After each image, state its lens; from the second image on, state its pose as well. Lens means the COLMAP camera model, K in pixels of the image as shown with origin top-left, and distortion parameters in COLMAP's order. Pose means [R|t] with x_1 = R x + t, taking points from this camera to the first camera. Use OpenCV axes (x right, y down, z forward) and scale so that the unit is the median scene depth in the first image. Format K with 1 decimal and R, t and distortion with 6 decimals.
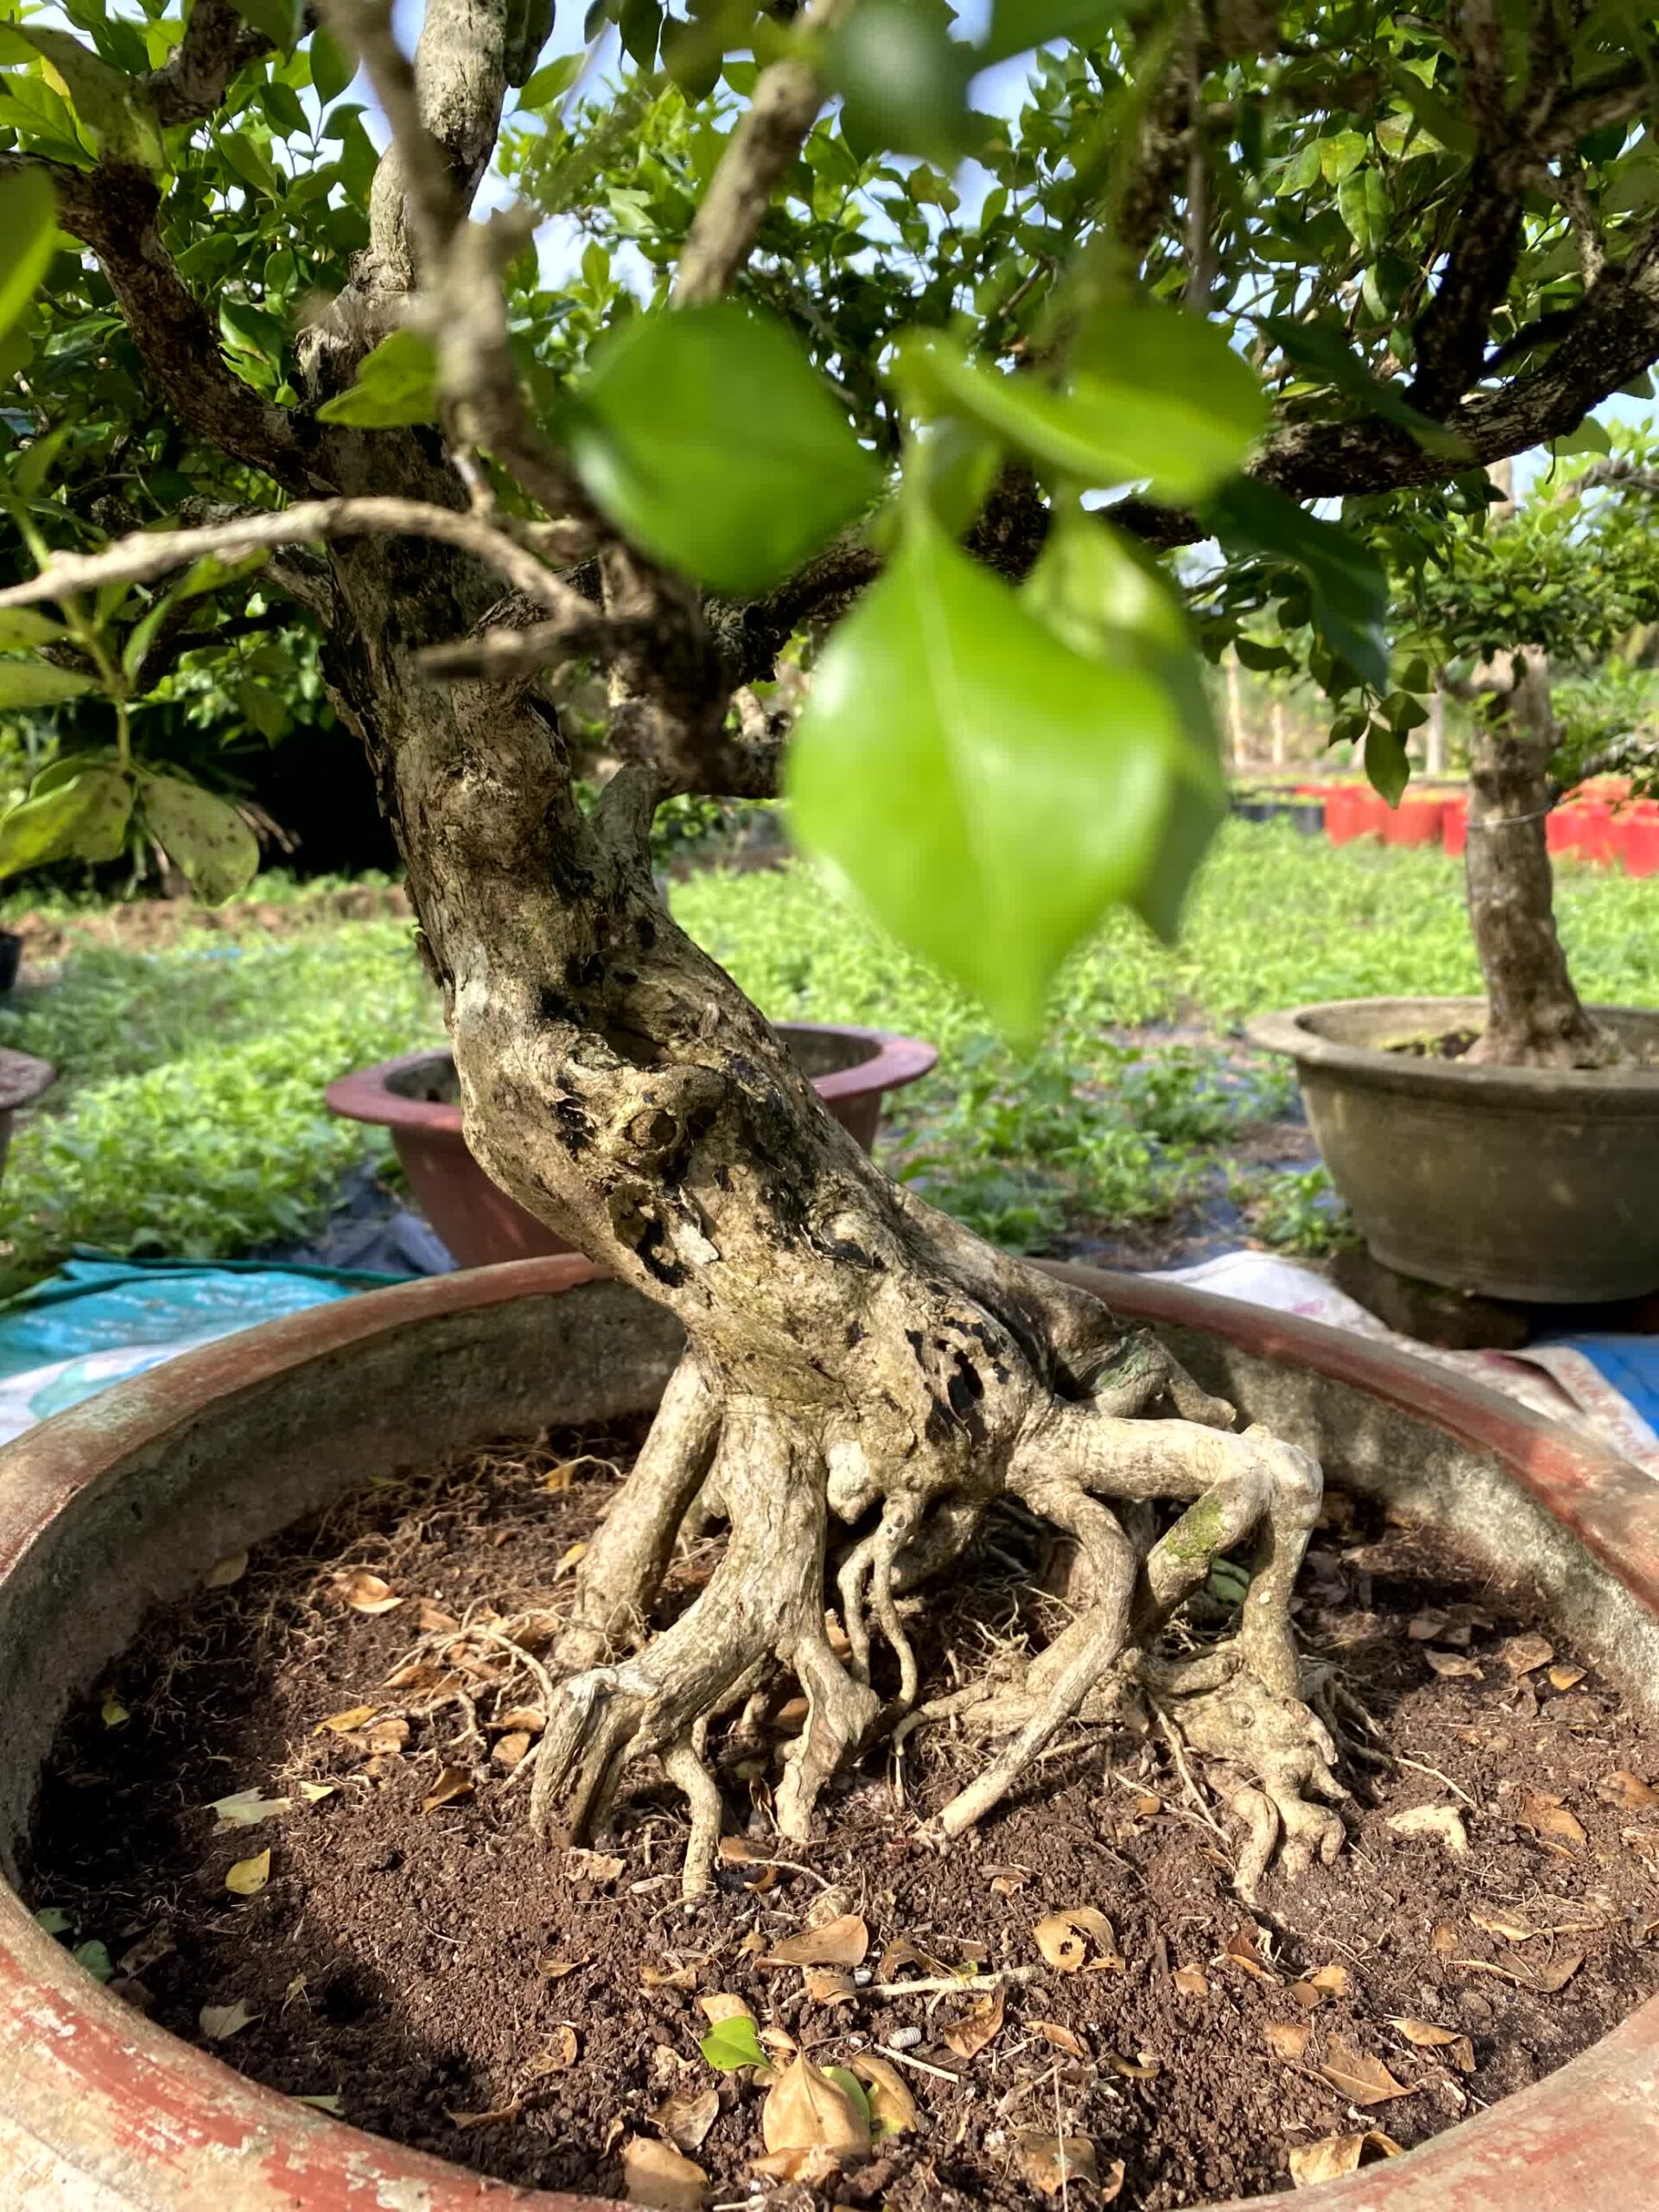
lens RADIAL K [[1709.8, 0, 817.7], [0, 1709.8, 1039.3], [0, 0, 1]] dist [0.010620, -0.009287]
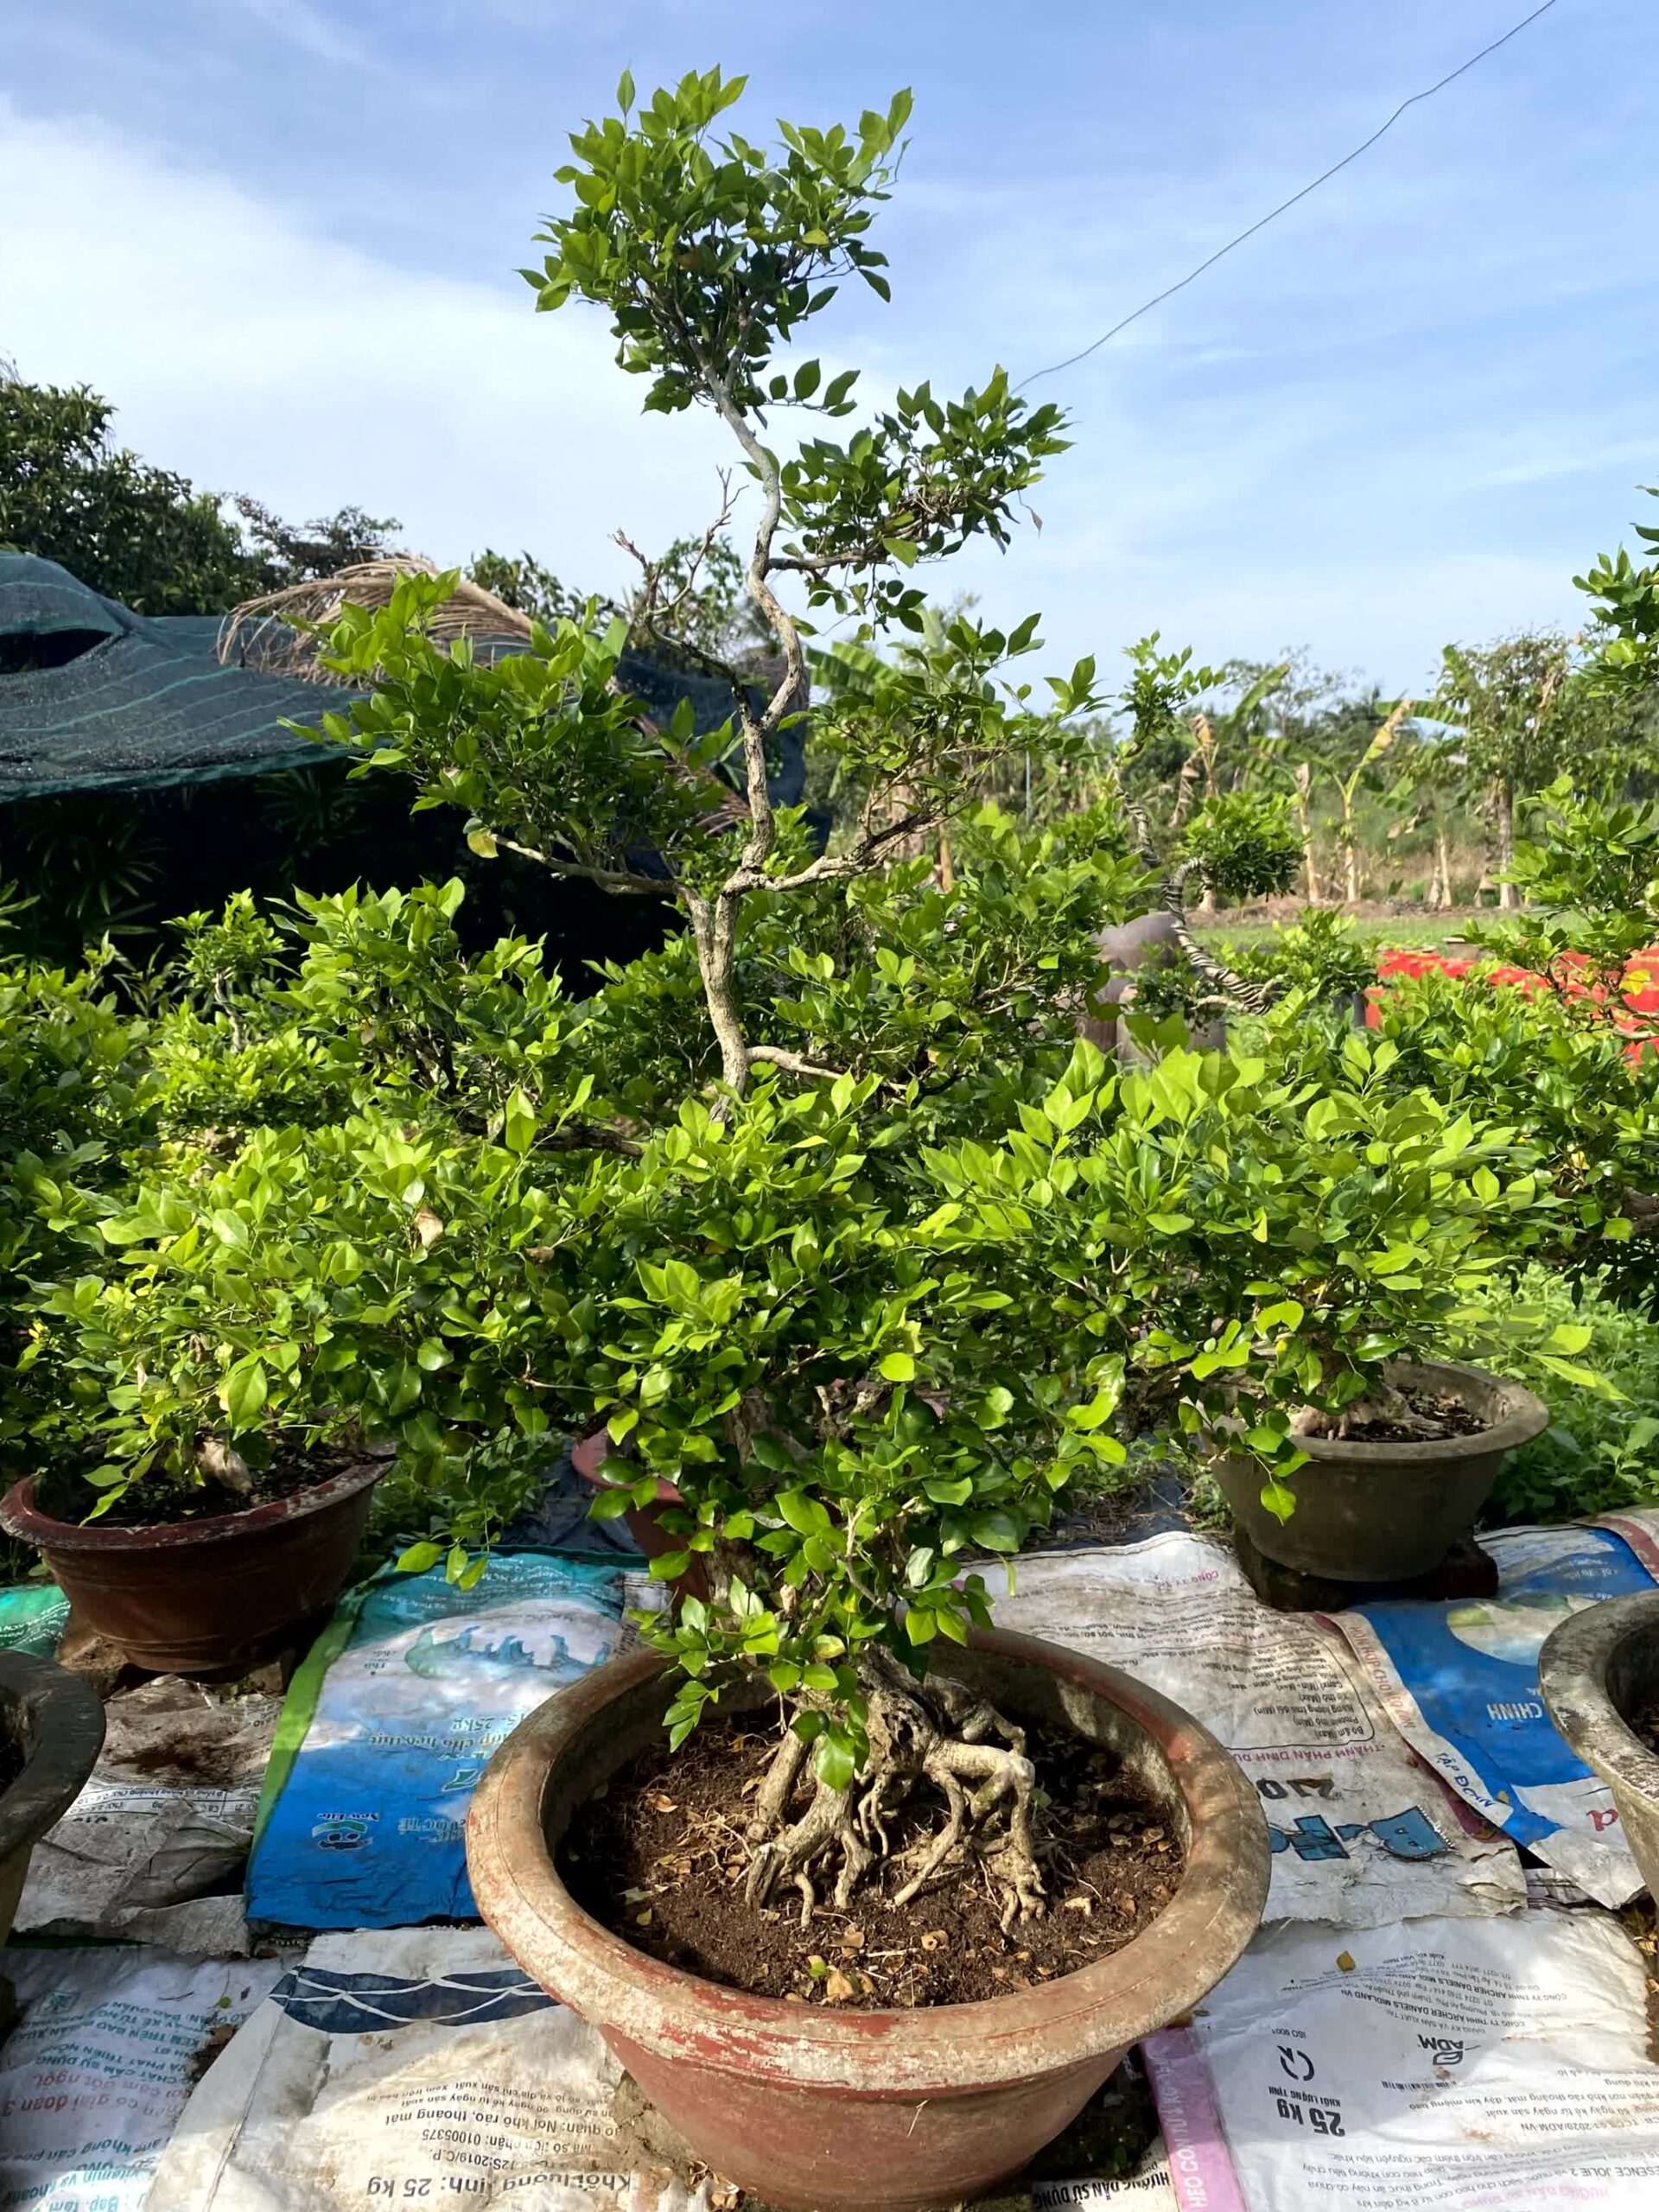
lens RADIAL K [[1709.8, 0, 815.6], [0, 1709.8, 1070.1], [0, 0, 1]] dist [0.010620, -0.009287]
pose [[0.998236, -0.017022, -0.056884, 0.117812], [0.014388, 0.998820, -0.046394, -0.707396], [0.057606, 0.045493, 0.997302, -1.708744]]
